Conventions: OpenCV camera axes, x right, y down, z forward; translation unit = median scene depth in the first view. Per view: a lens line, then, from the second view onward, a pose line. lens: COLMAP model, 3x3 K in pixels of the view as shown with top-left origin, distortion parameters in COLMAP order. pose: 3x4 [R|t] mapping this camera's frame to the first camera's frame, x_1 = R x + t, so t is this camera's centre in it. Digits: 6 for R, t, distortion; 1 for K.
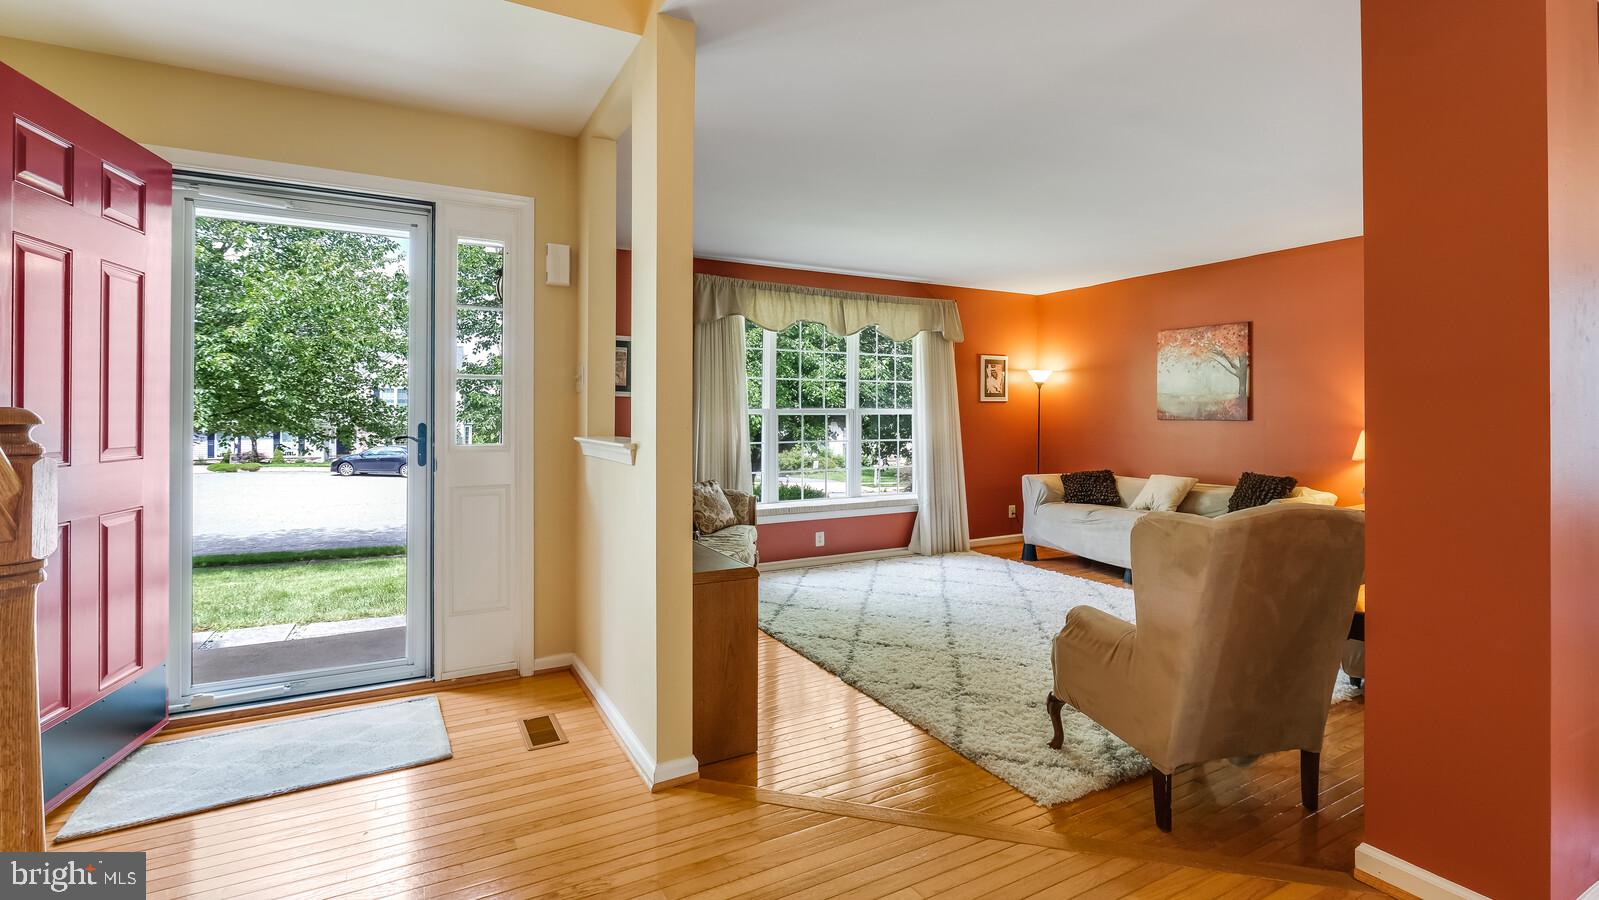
lens RADIAL K [[715.8, 0, 796.4], [0, 715.8, 422.8], [0, 0, 1]] dist [-0.001381, 0.000020]
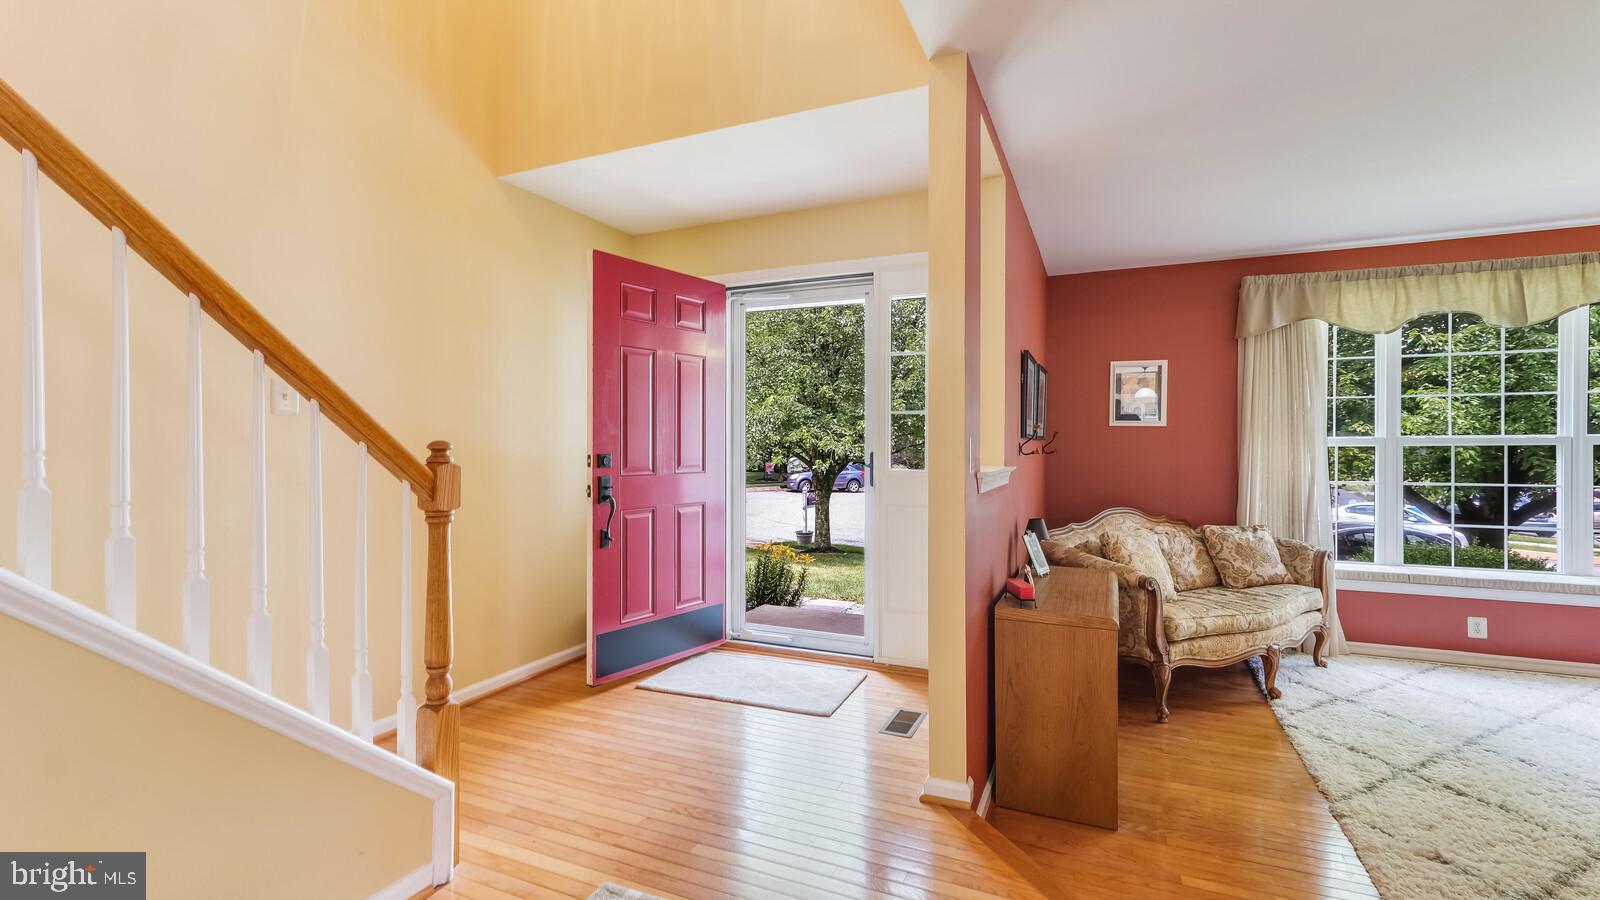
lens RADIAL K [[710.8, 0, 805.1], [0, 710.8, 446.8], [0, 0, 1]] dist [0.000564, 0.000258]
pose [[0.604526, 0.000666, -0.796585, 0.190874], [-0.009543, 0.999934, -0.006406, 0.000436], [0.796528, 0.011475, 0.604493, 0.079313]]
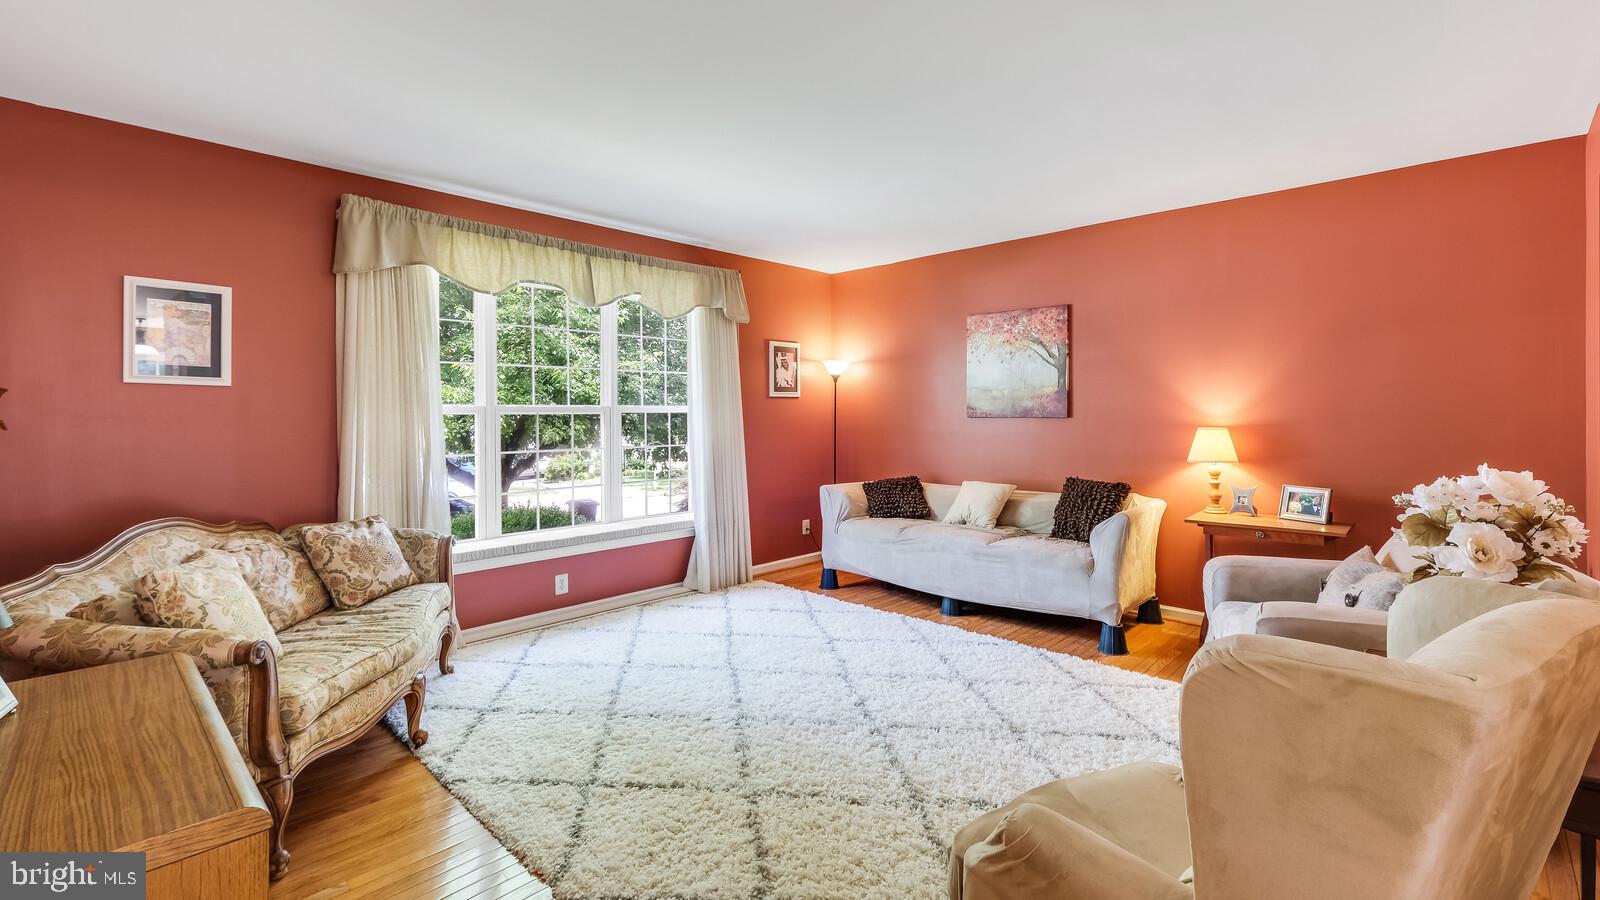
lens RADIAL K [[699.3, 0, 772.8], [0, 699.3, 422.3], [0, 0, 1]] dist [0.009657, 0.000403]
pose [[0.962473, -0.008645, 0.271240, 0.049489], [0.009078, 0.999959, -0.000344, -0.000438], [-0.271226, 0.002793, 0.962512, 0.262906]]
